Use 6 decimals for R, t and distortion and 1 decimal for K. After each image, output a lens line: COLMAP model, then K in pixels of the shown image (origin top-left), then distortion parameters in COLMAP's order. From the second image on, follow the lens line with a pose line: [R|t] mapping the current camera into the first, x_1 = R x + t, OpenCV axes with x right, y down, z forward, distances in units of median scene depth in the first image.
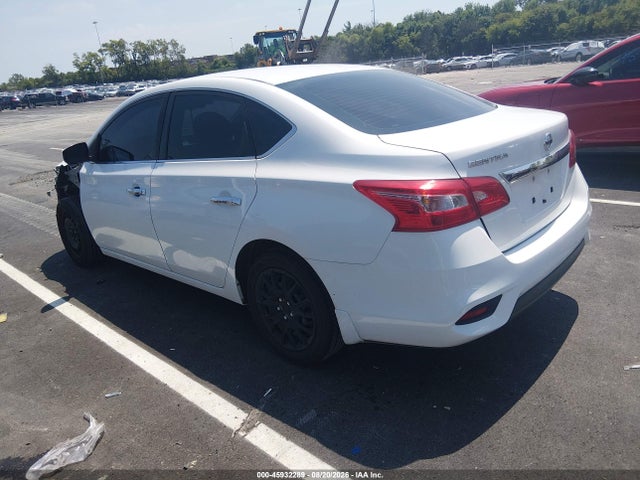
lens RADIAL K [[484.9, 0, 320.0], [0, 484.9, 240.0], [0, 0, 1]] dist [0.047839, -0.113346]
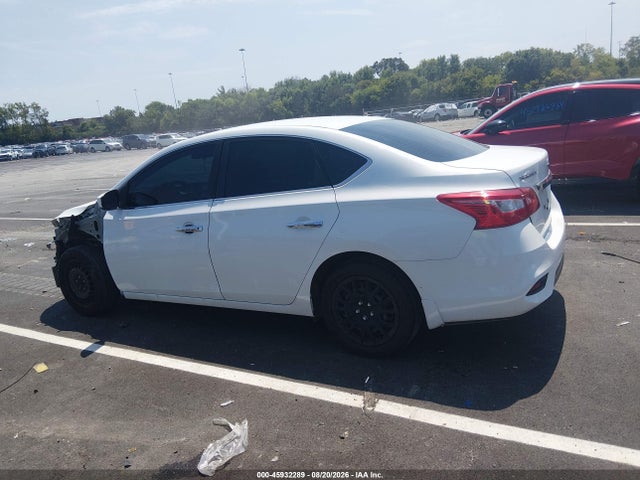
lens RADIAL K [[484.9, 0, 320.0], [0, 484.9, 240.0], [0, 0, 1]] dist [0.047839, -0.113346]
pose [[0.970898, -0.065190, 0.230451, -0.432727], [0.091896, 0.989991, -0.107112, 0.086384], [-0.221162, 0.125172, 0.967171, -0.147105]]
